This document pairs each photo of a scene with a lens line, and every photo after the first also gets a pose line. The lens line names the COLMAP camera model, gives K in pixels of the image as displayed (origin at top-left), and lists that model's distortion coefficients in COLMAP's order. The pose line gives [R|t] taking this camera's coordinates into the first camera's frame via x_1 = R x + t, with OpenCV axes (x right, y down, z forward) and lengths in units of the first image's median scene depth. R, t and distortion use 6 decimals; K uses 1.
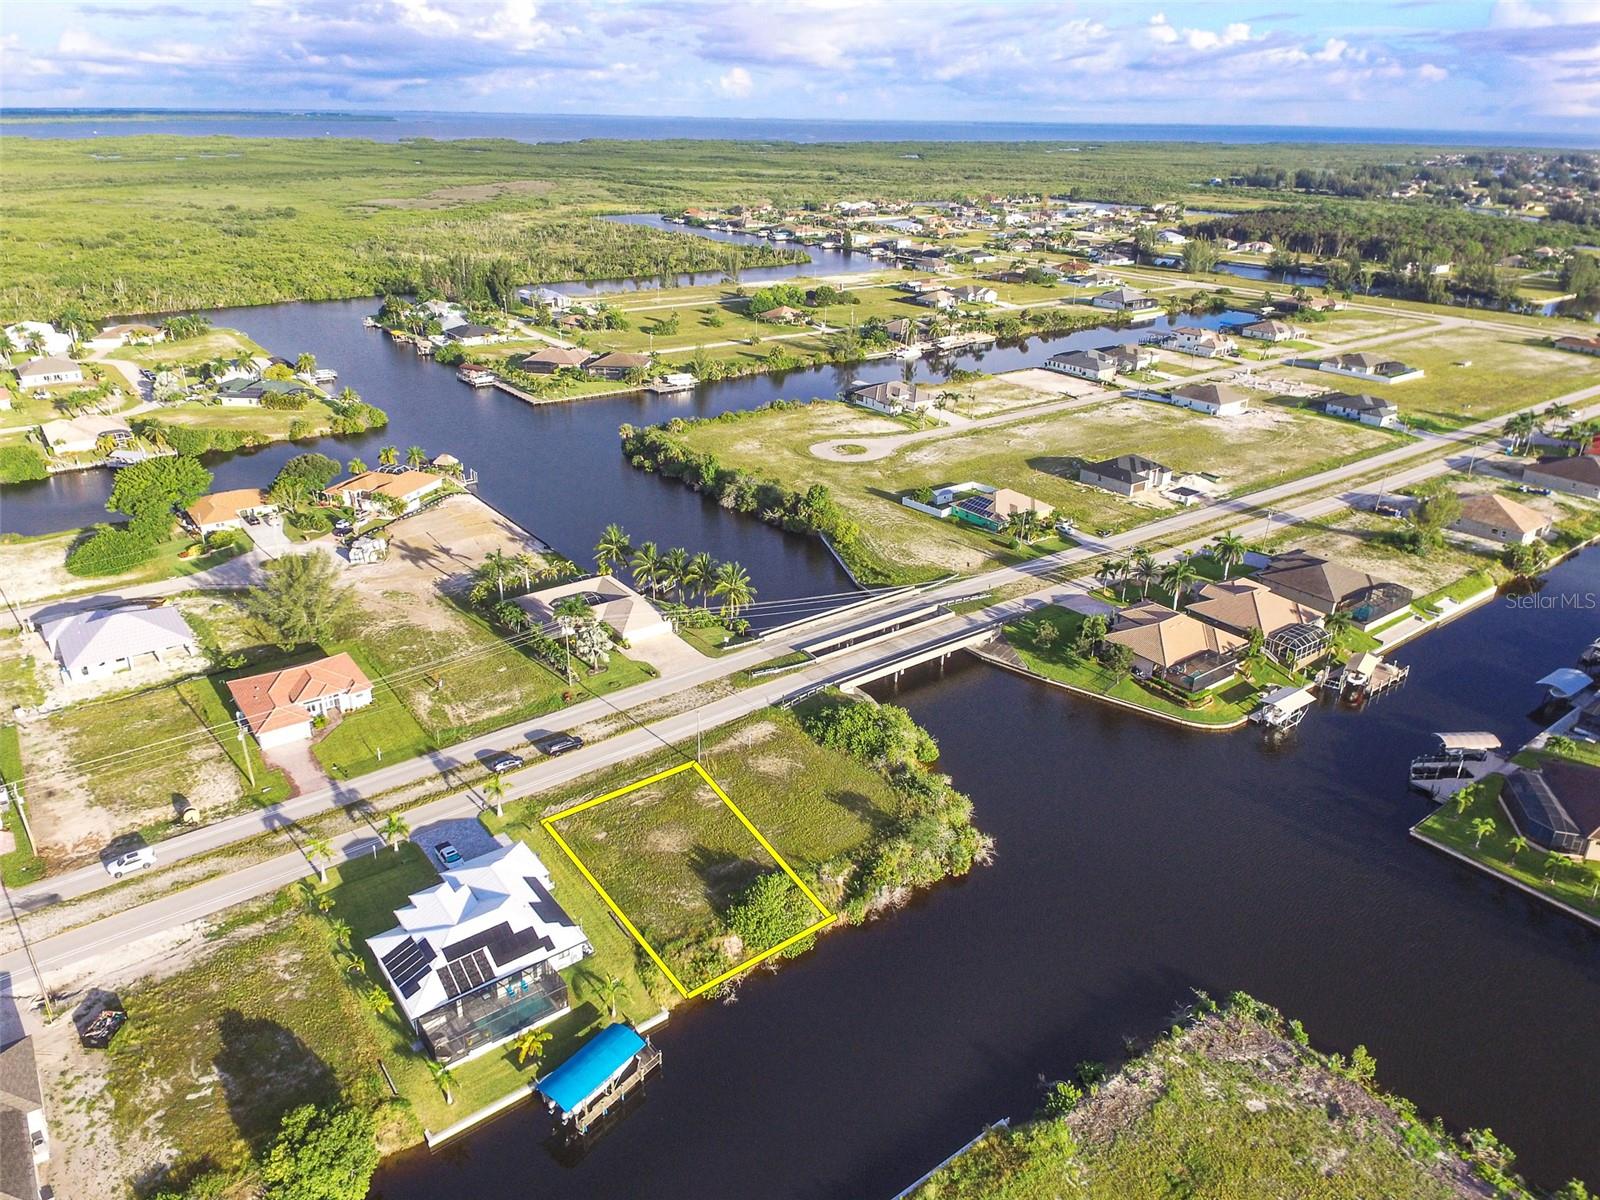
lens RADIAL K [[1045.0, 0, 815.7], [0, 1045.0, 626.9], [0, 0, 1]] dist [0.045677, -0.055717]
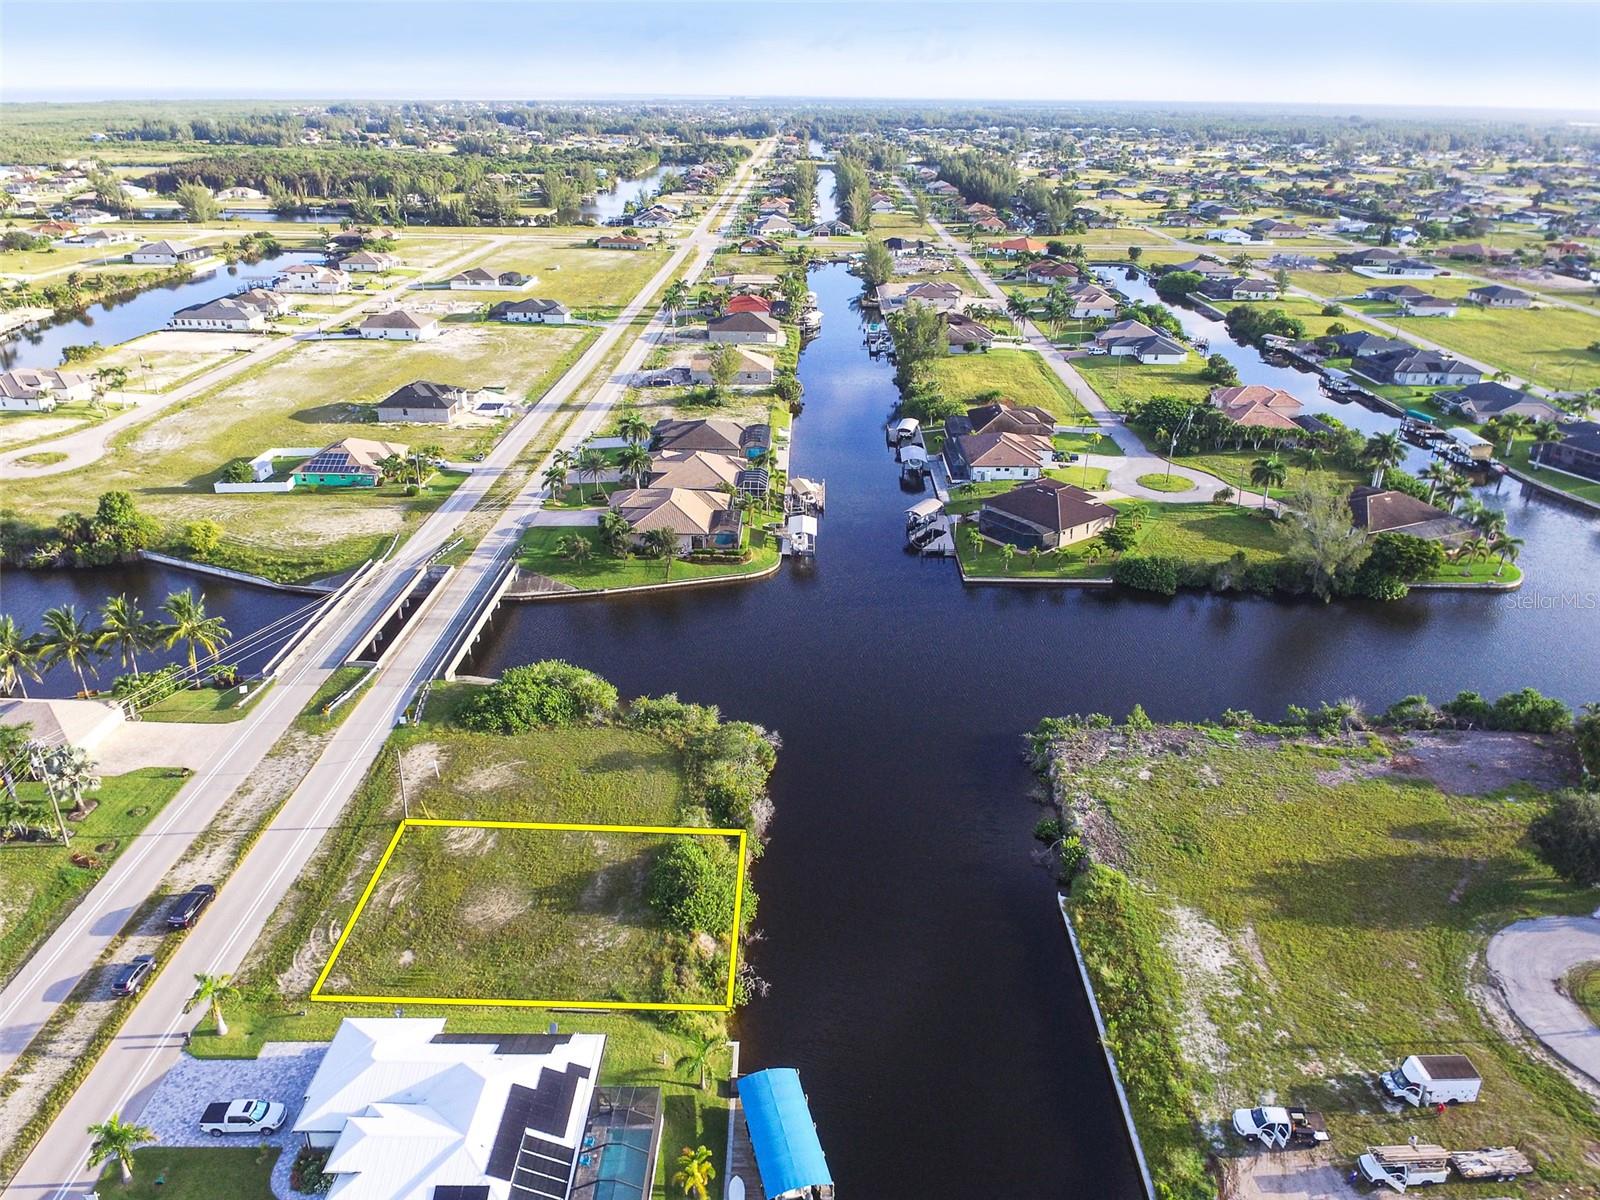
lens RADIAL K [[1065.8, 0, 804.7], [0, 1065.8, 603.6], [0, 0, 1]] dist [0.046690, -0.056278]
pose [[0.618303, -0.343149, 0.707071, -0.282948], [0.336322, 0.928639, 0.156580, -0.023107], [-0.710344, 0.140990, 0.689589, 0.183794]]
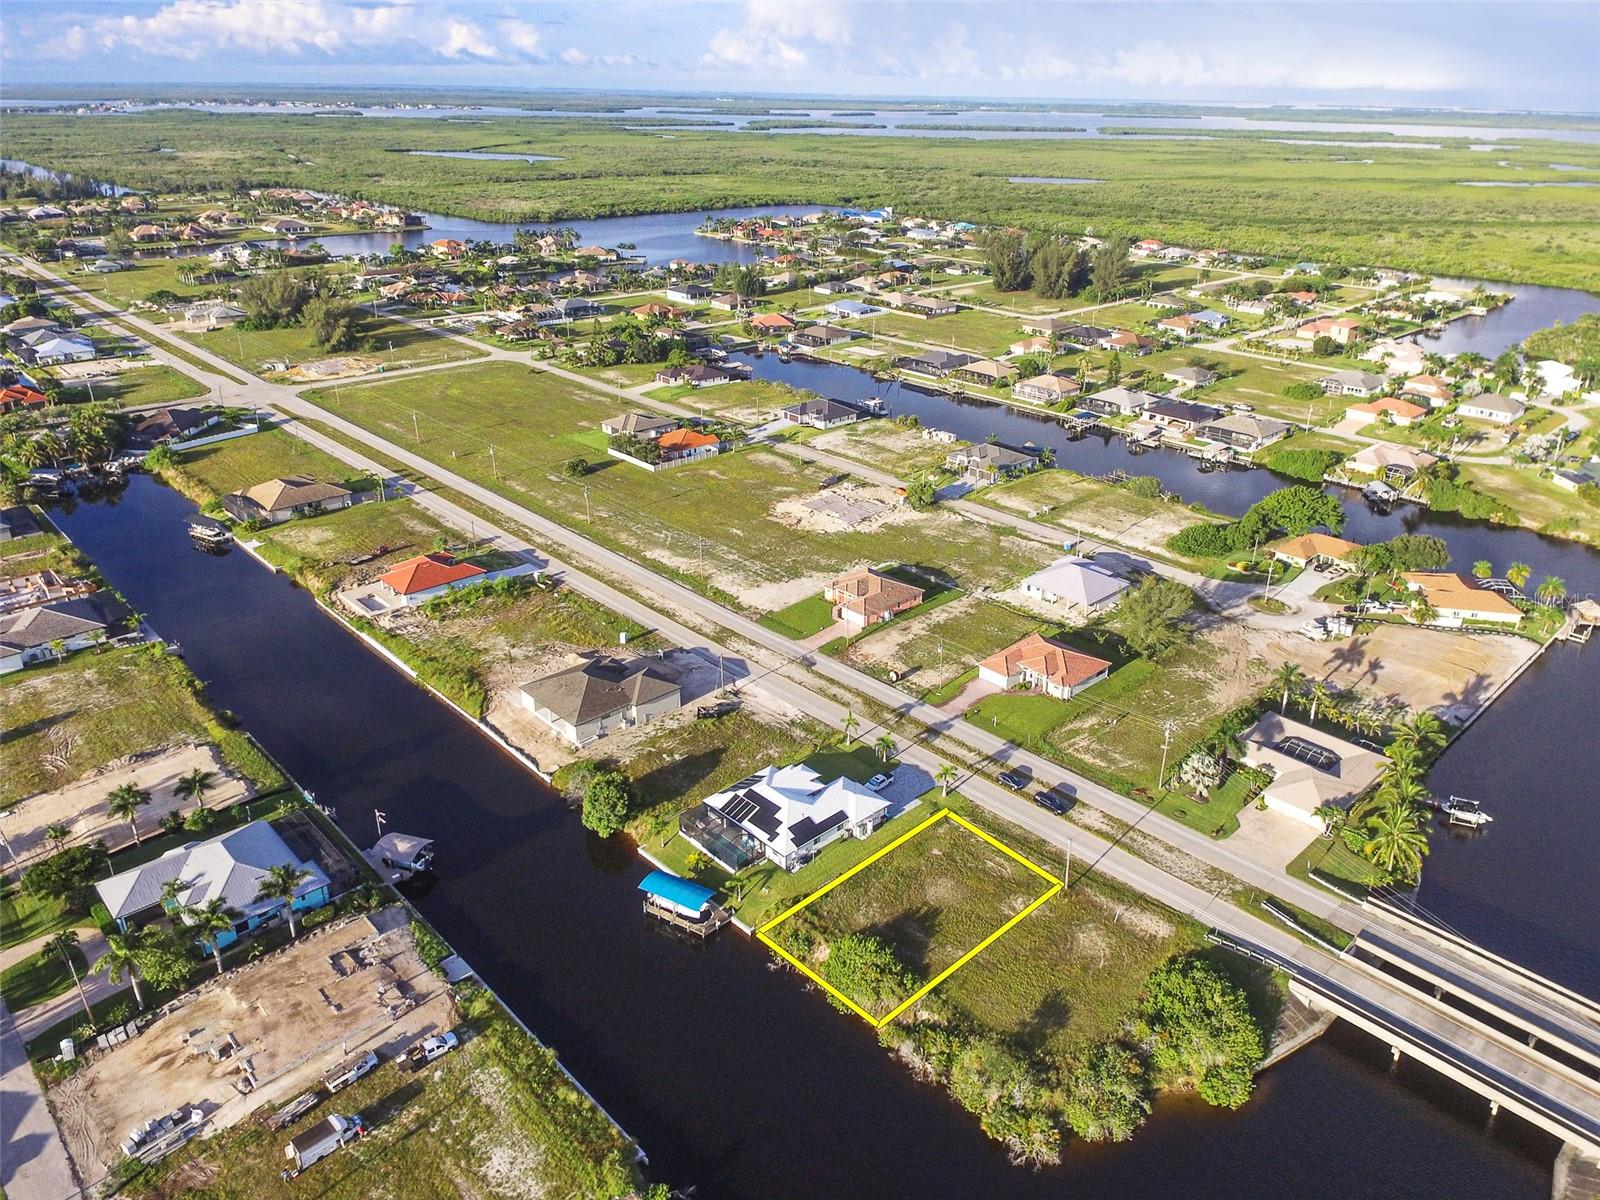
lens RADIAL K [[1098.9, 0, 872.2], [0, 1098.9, 606.4], [0, 0, 1]] dist [0.044143, -0.055352]
pose [[0.142183, 0.404031, -0.903627, 0.474512], [-0.445875, 0.841182, 0.305954, -0.226183], [0.883731, 0.359403, 0.299749, 0.292833]]
